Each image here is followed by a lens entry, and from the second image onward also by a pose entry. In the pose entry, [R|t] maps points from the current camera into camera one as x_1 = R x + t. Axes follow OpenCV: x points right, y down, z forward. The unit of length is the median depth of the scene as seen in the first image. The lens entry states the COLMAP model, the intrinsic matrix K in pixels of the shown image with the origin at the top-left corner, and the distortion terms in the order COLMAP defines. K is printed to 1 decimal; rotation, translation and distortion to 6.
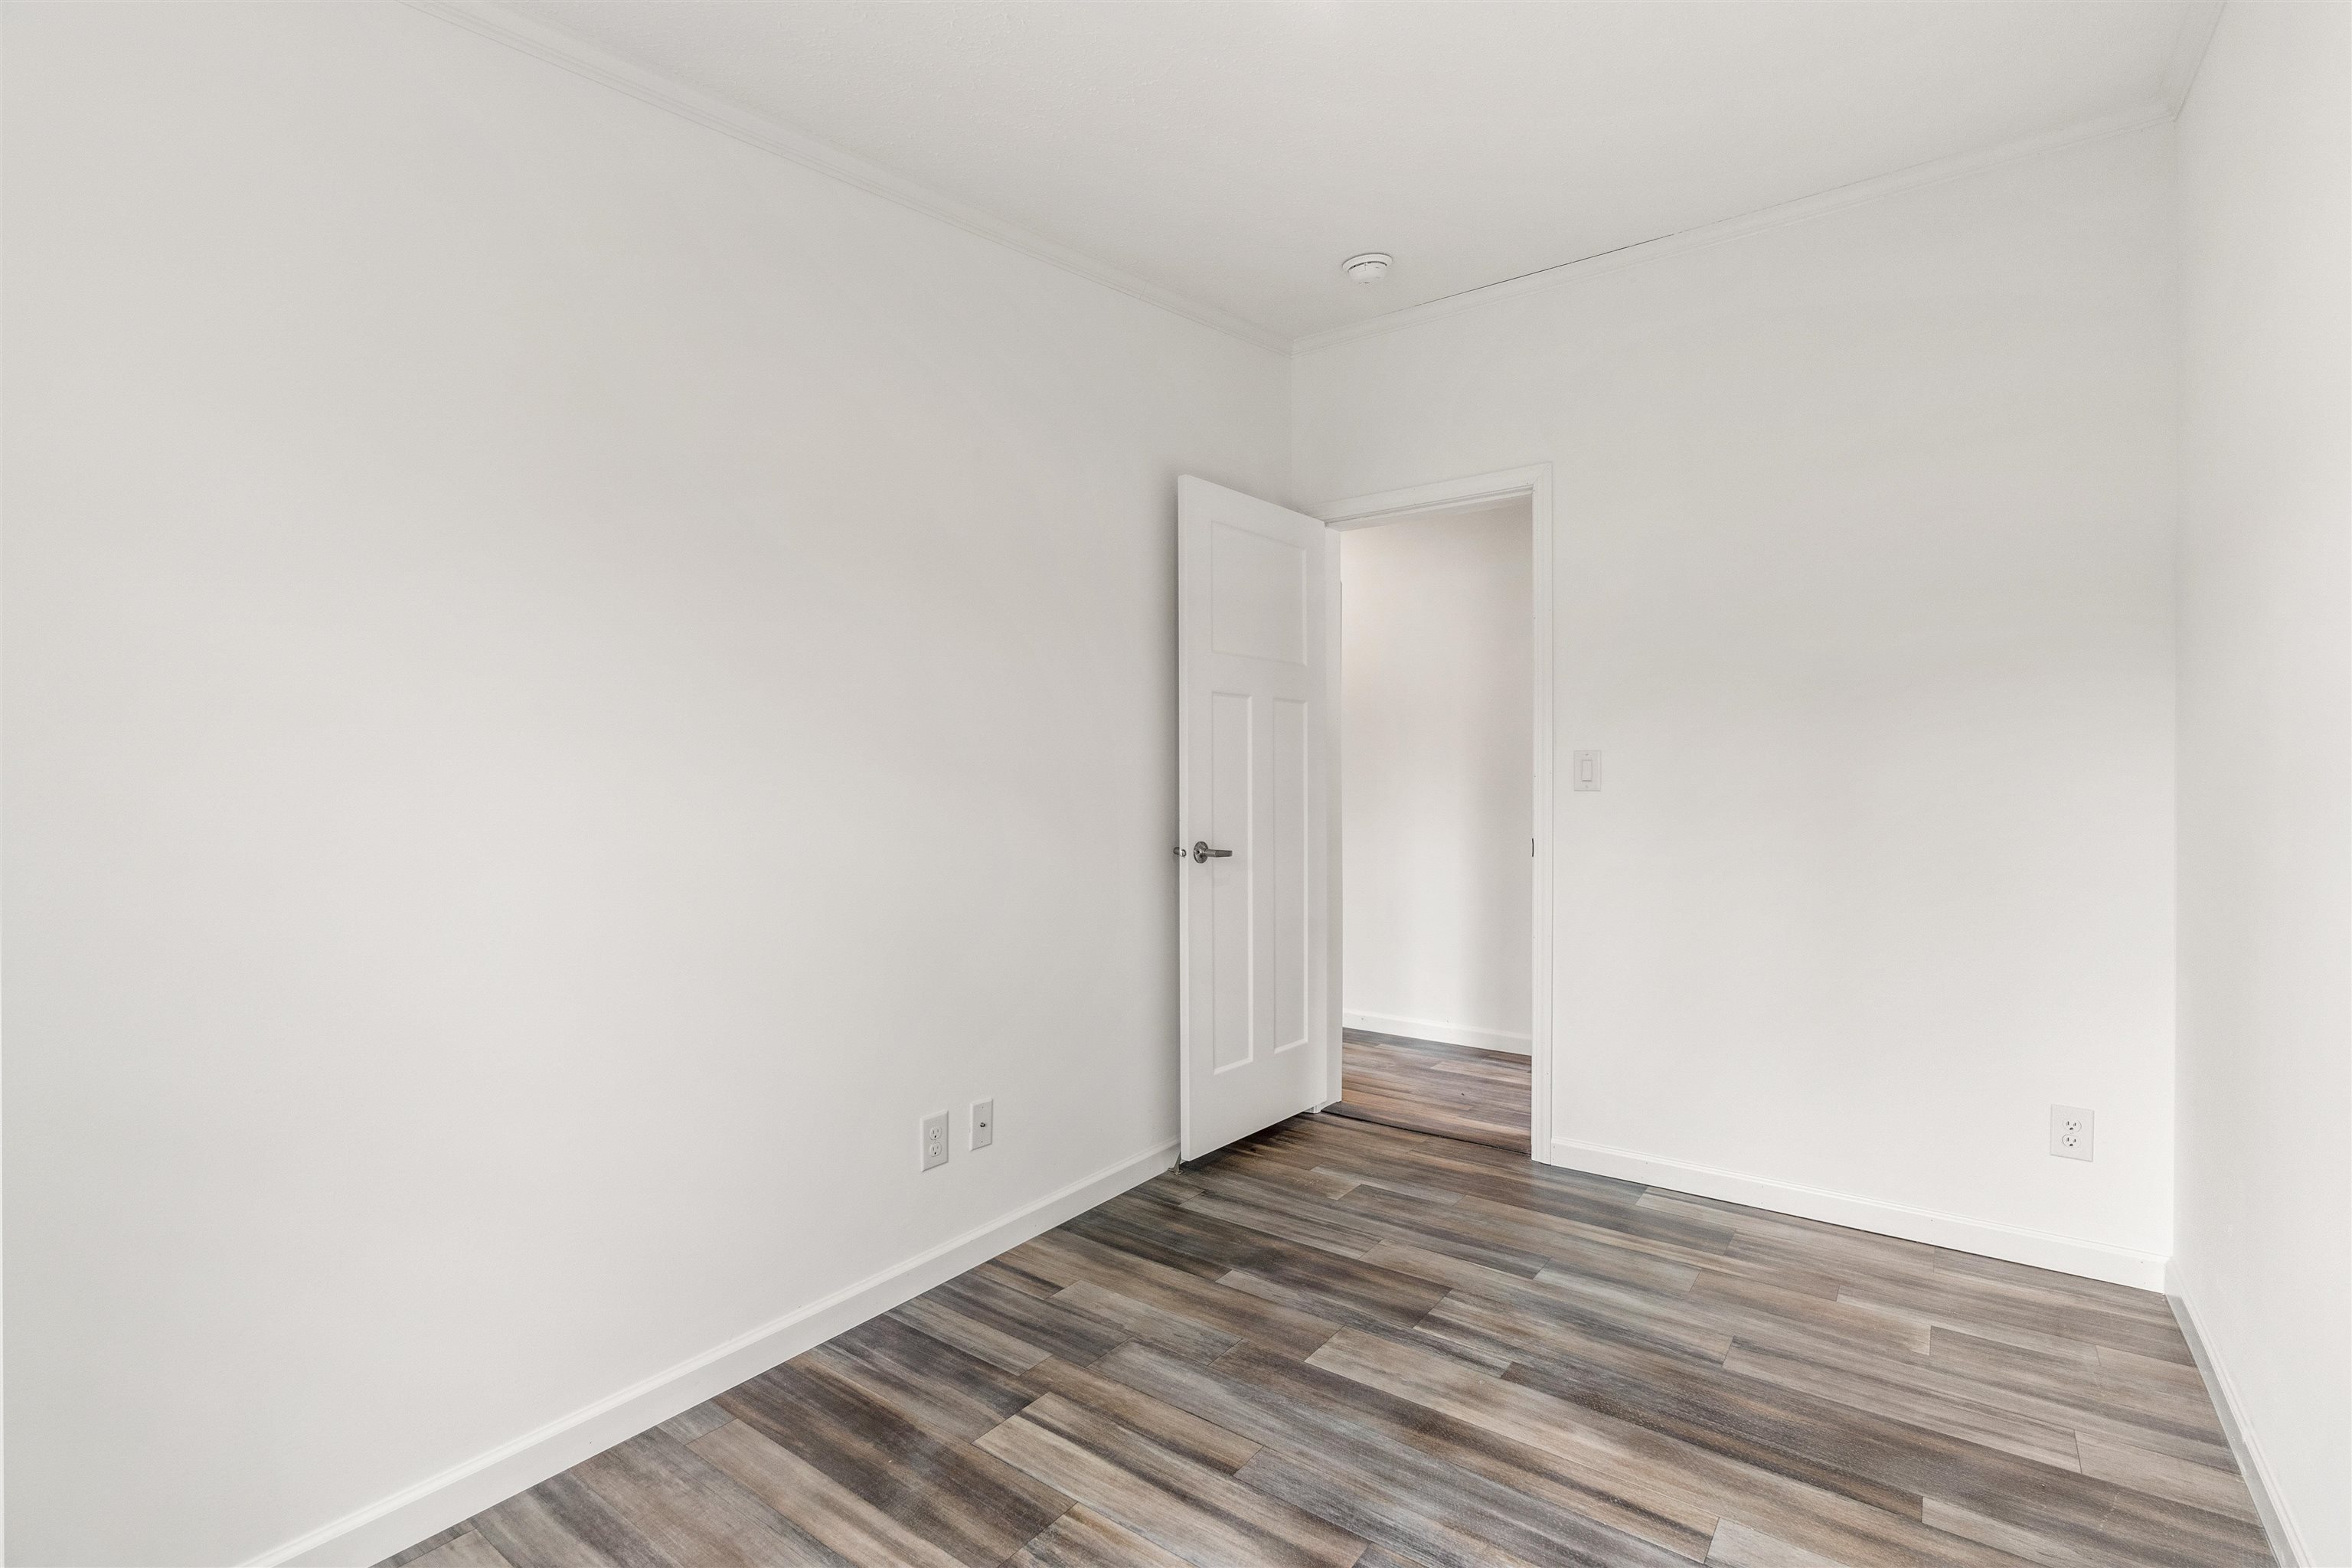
lens RADIAL K [[1088.6, 0, 1192.9], [0, 1088.6, 786.0], [0, 0, 1]] dist [-0.004022, -0.000567]
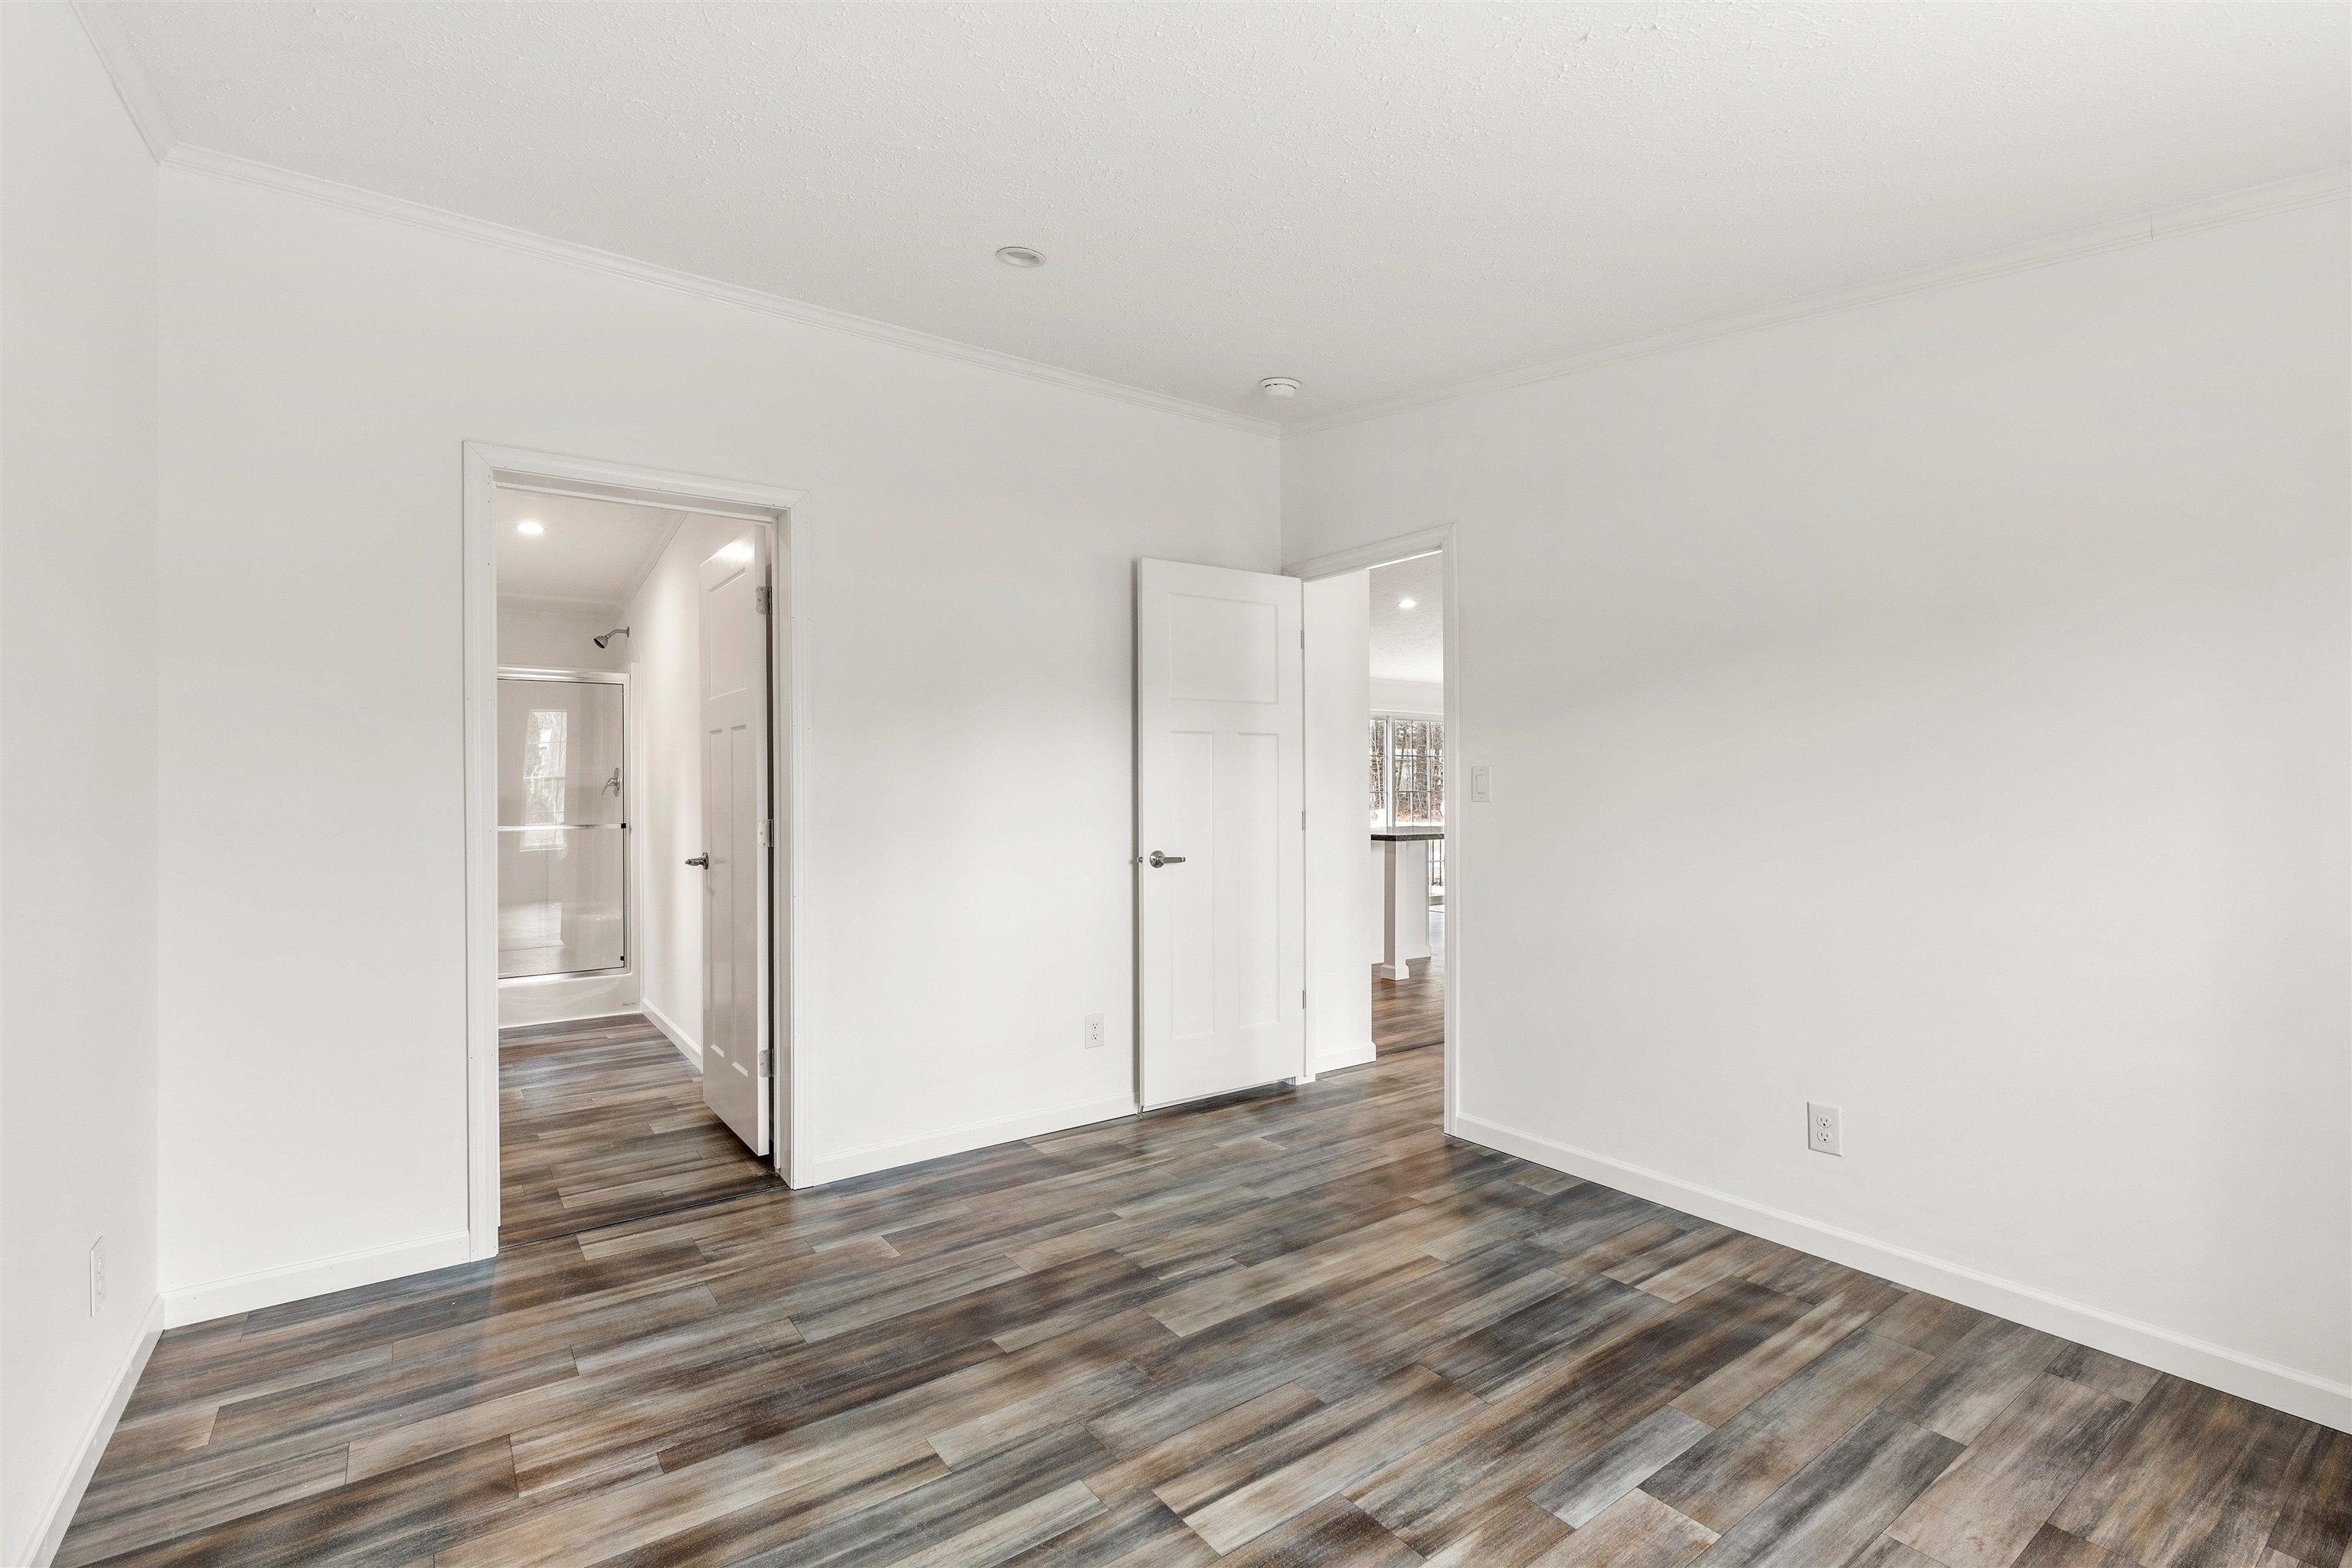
lens RADIAL K [[1088.6, 0, 1192.9], [0, 1088.6, 786.0], [0, 0, 1]] dist [-0.004022, -0.000567]
pose [[0.267502, 0.005121, 0.963544, -0.879493], [0.011451, 0.999898, -0.008493, -0.007981], [-0.963489, 0.013305, 0.267416, 0.650260]]
